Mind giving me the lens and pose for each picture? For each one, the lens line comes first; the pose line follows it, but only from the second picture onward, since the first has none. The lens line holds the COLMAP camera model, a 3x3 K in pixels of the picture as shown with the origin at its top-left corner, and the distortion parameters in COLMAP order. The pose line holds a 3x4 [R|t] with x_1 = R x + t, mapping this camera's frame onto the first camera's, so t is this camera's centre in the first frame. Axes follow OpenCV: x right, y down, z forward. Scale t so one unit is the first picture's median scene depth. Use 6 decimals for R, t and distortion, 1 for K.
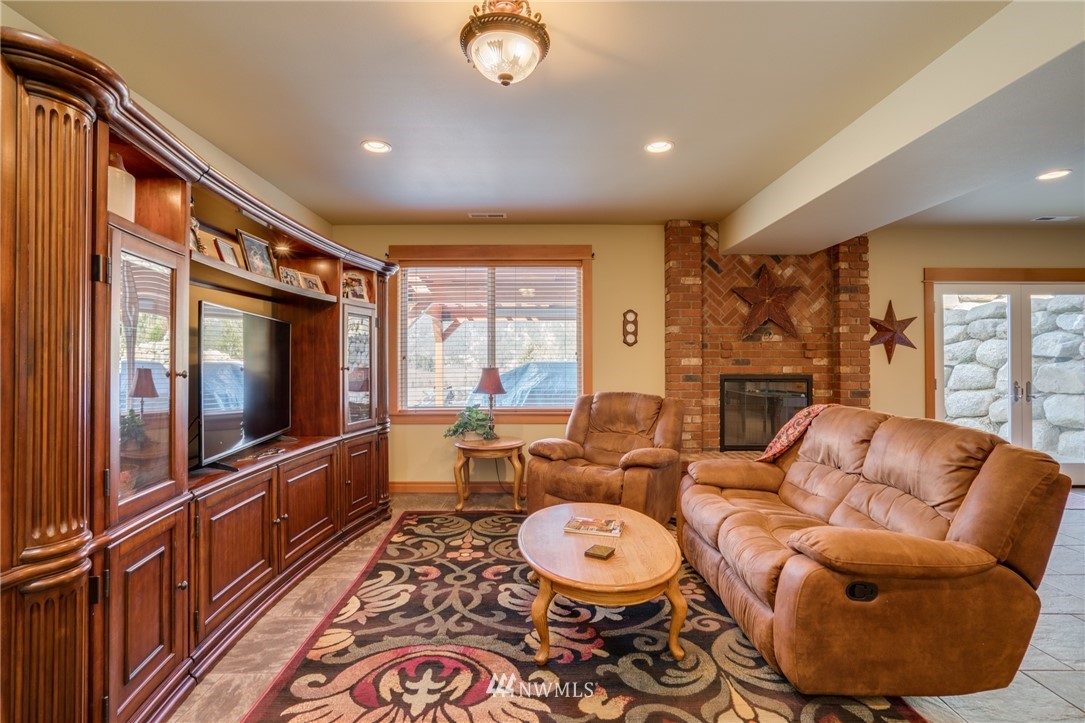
lens RADIAL K [[586.9, 0, 546.8], [0, 586.9, 351.5], [0, 0, 1]] dist [0.003163, -0.000132]
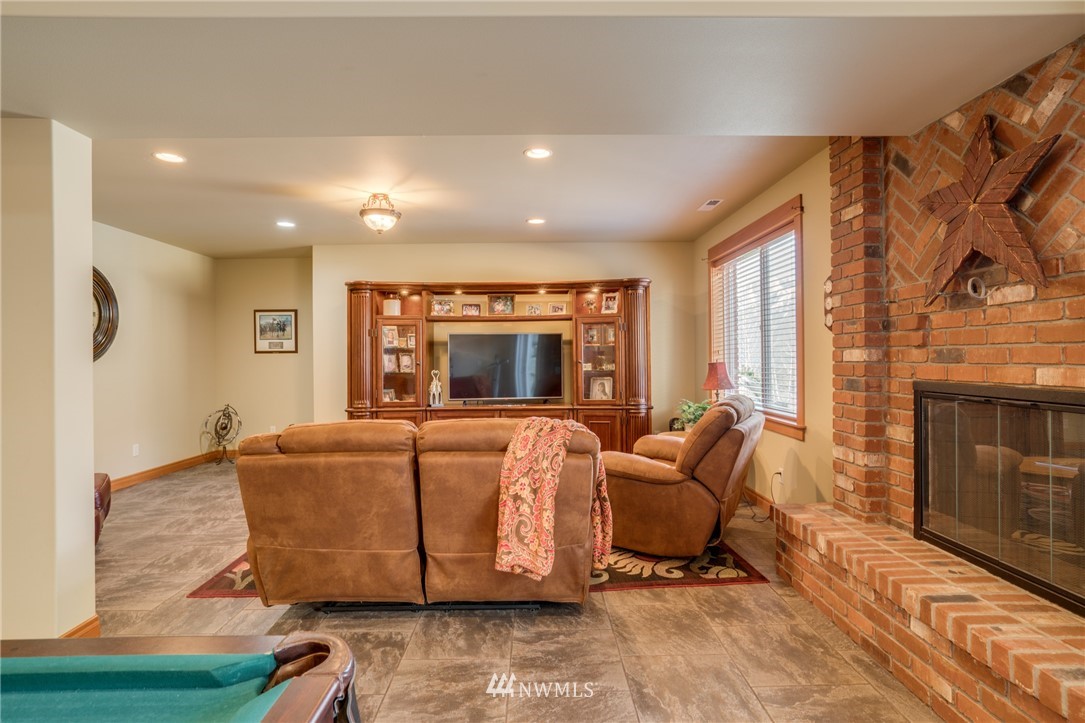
lens RADIAL K [[536.4, 0, 539.4], [0, 536.4, 357.8], [0, 0, 1]] dist [-0.028200, 0.017394]
pose [[-0.011325, 0.000435, -0.999936, 0.741625], [0.034558, 0.999403, 0.000043, 0.008603], [0.999339, -0.034555, -0.011333, 0.688178]]
